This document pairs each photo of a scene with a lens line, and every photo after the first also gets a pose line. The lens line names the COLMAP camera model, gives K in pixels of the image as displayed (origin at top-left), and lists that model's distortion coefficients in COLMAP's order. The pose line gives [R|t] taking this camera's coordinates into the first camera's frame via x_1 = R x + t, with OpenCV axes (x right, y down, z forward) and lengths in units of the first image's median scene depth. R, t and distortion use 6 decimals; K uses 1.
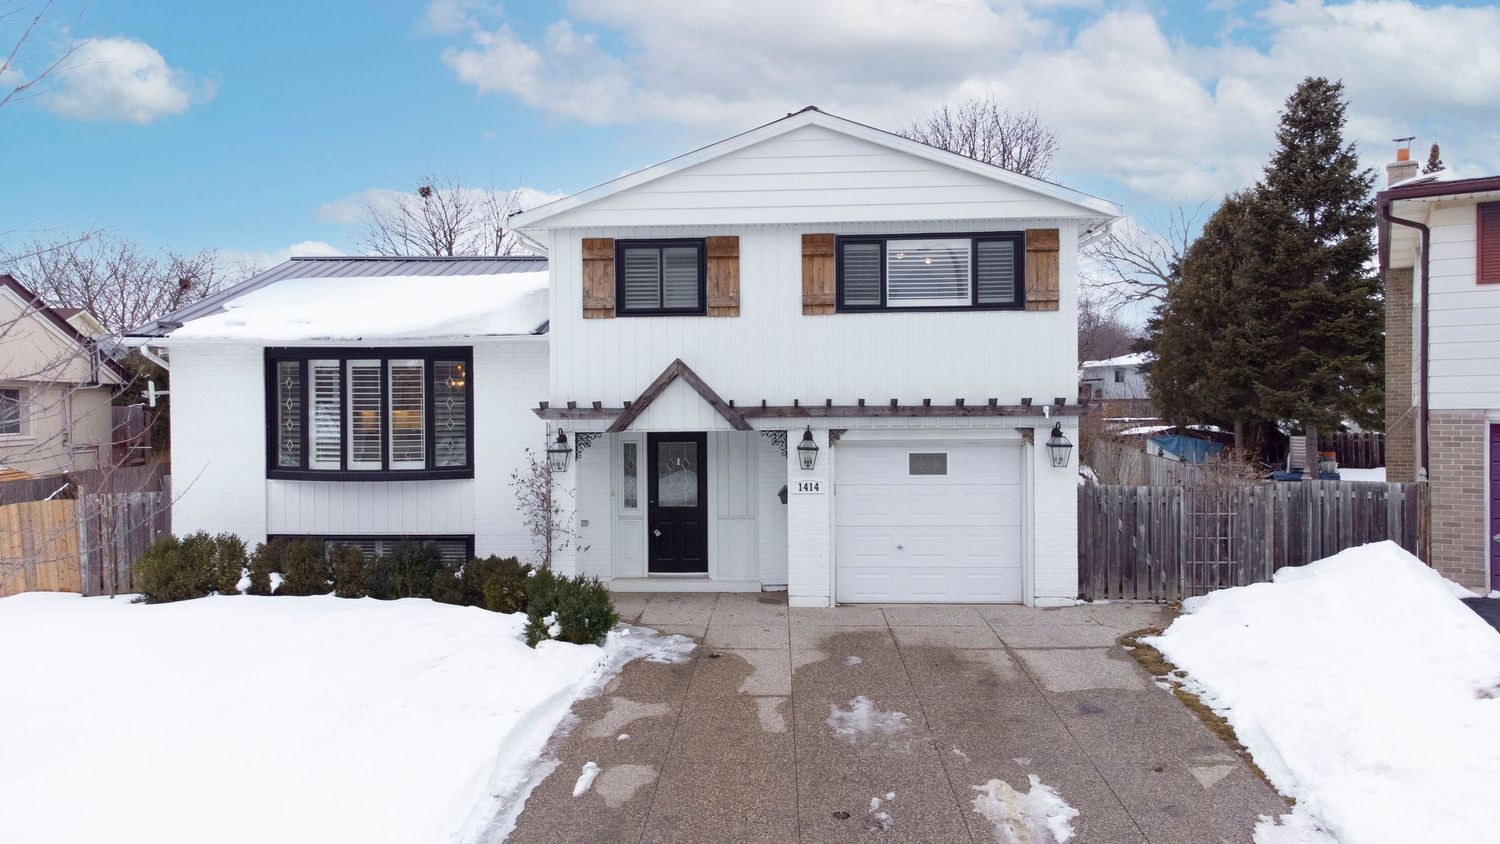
lens RADIAL K [[1109.5, 0, 746.0], [0, 1109.5, 422.5], [0, 0, 1]] dist [0.036247, 0.020086]
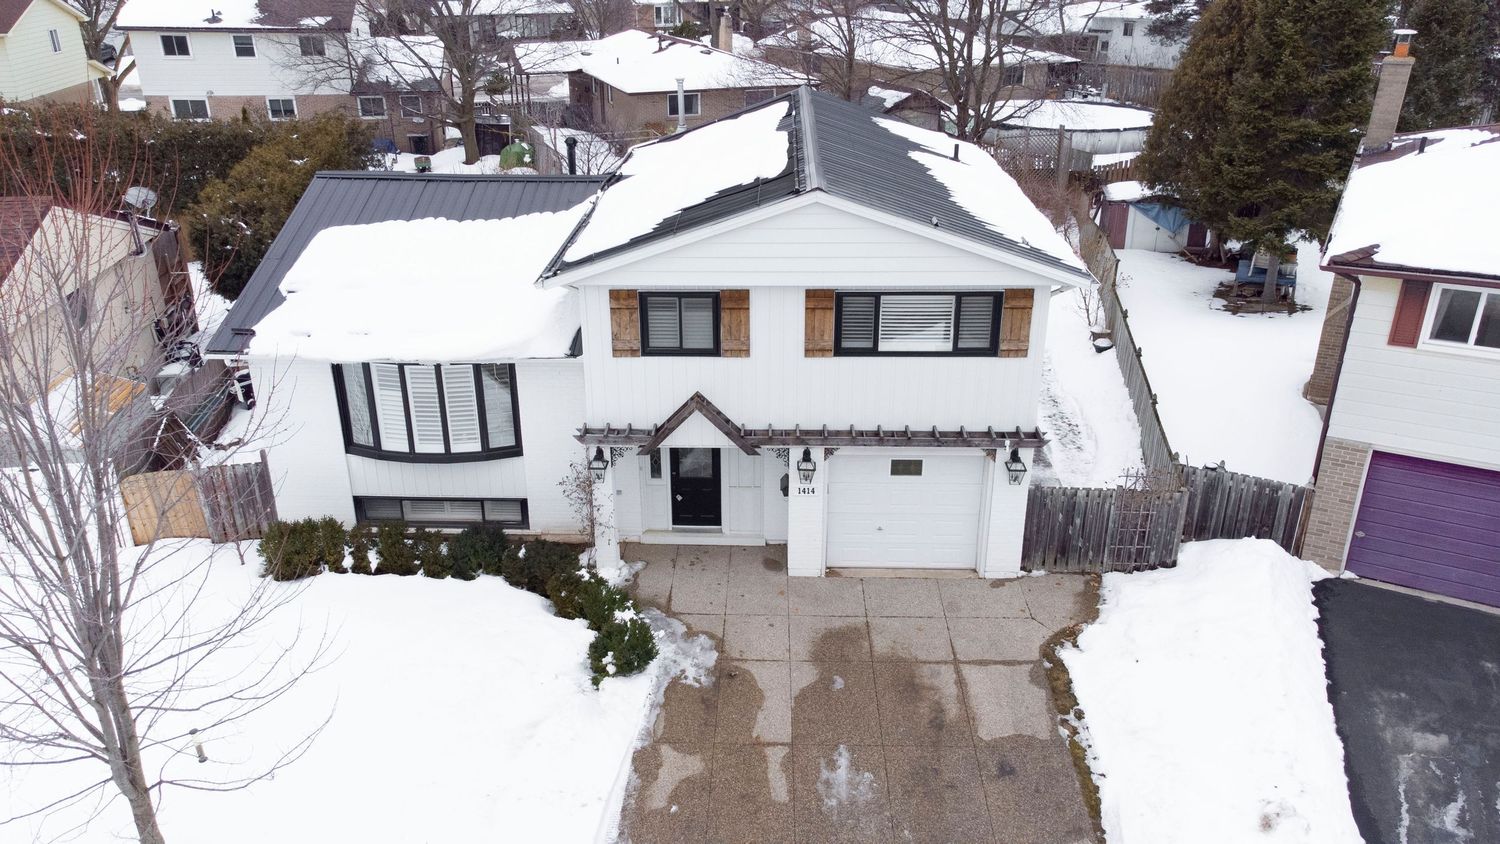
lens RADIAL K [[1109.5, 0, 747.6], [0, 1109.5, 420.4], [0, 0, 1]] dist [0.036247, 0.020086]
pose [[0.999945, -0.000975, 0.010450, -0.020077], [-0.003057, 0.925443, 0.378874, -0.471434], [-0.010040, -0.378885, 0.925389, -0.086048]]
